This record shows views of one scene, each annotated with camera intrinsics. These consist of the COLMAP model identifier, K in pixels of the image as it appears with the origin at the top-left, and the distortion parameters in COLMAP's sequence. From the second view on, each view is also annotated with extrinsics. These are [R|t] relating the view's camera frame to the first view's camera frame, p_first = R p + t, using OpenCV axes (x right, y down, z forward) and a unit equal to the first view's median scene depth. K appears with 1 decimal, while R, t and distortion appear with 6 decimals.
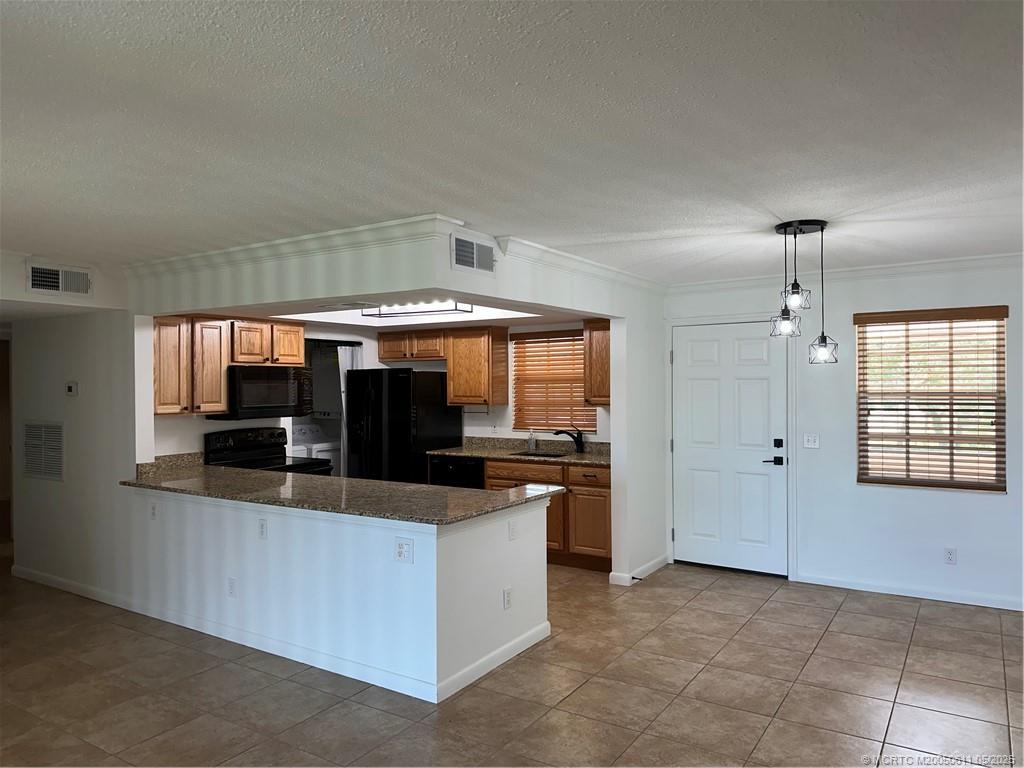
lens RADIAL K [[714.2, 0, 508.5], [0, 714.2, 381.7], [0, 0, 1]] dist [0.051326, -0.040000]
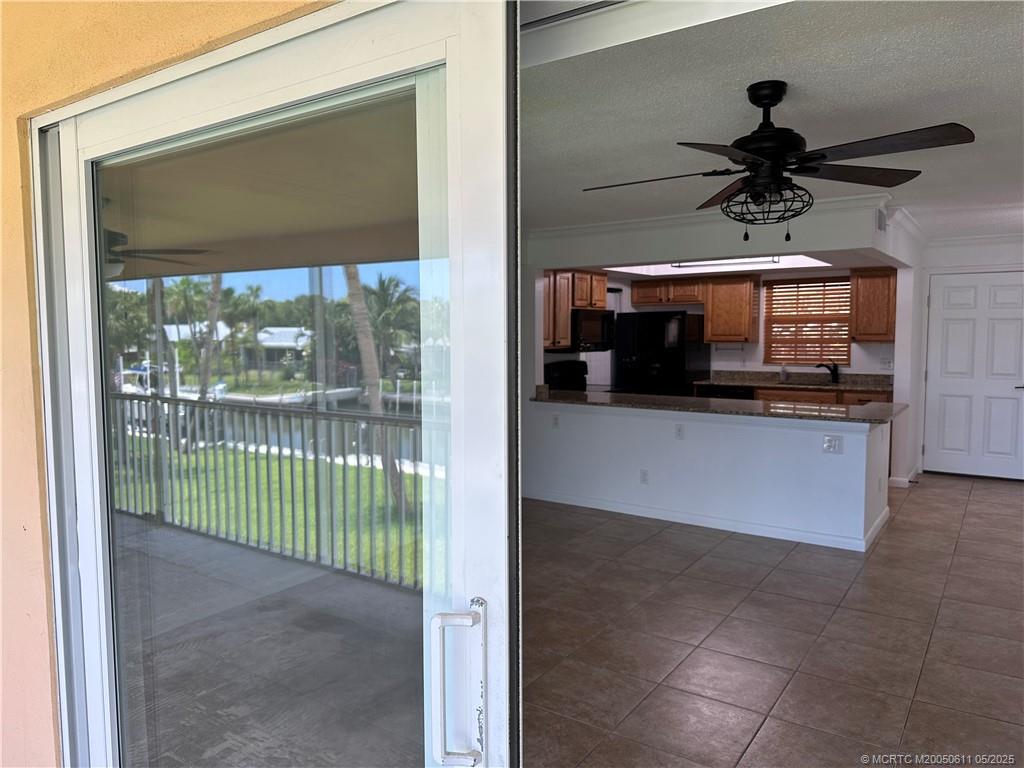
lens RADIAL K [[714.2, 0, 511.6], [0, 714.2, 389.4], [0, 0, 1]] dist [0.051326, -0.040000]
pose [[0.999441, 0.002287, -0.033361, -0.415380], [0.000652, 0.996138, 0.087803, 0.006326], [0.033433, -0.087775, 0.995579, -0.213377]]
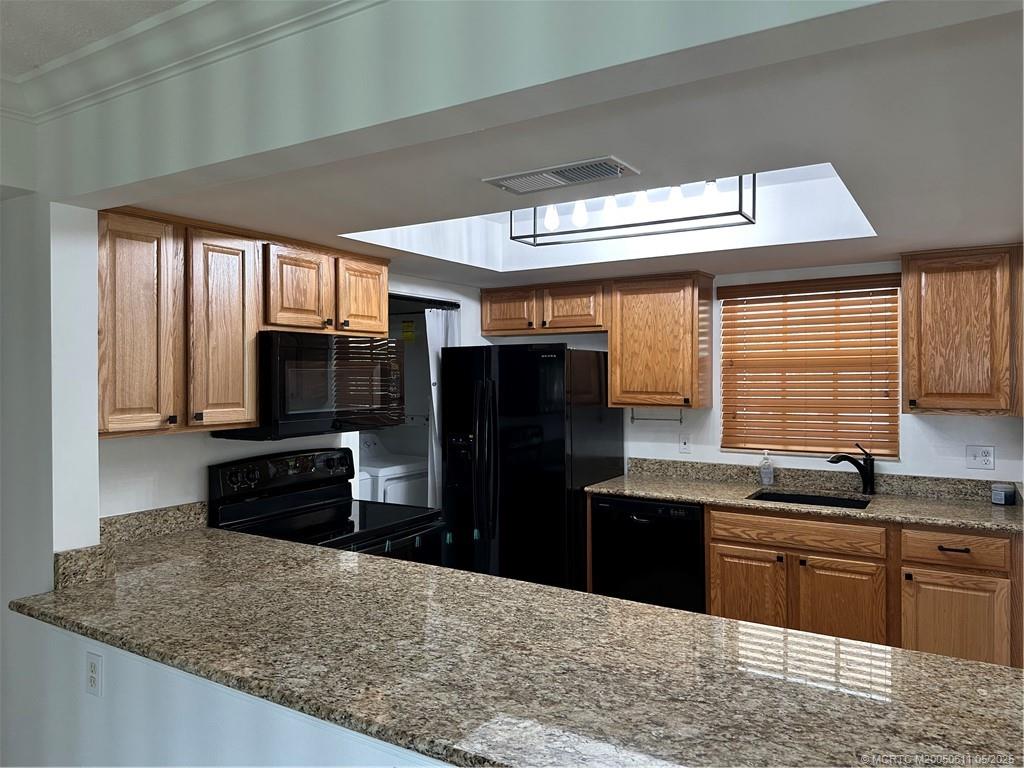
lens RADIAL K [[714.2, 0, 512.1], [0, 714.2, 374.2], [0, 0, 1]] dist [0.051326, -0.040000]
pose [[0.999773, 0.004516, 0.020820, -0.206125], [-0.004575, 0.999986, 0.002784, 0.004809], [-0.020807, -0.002879, 0.999779, 0.458742]]
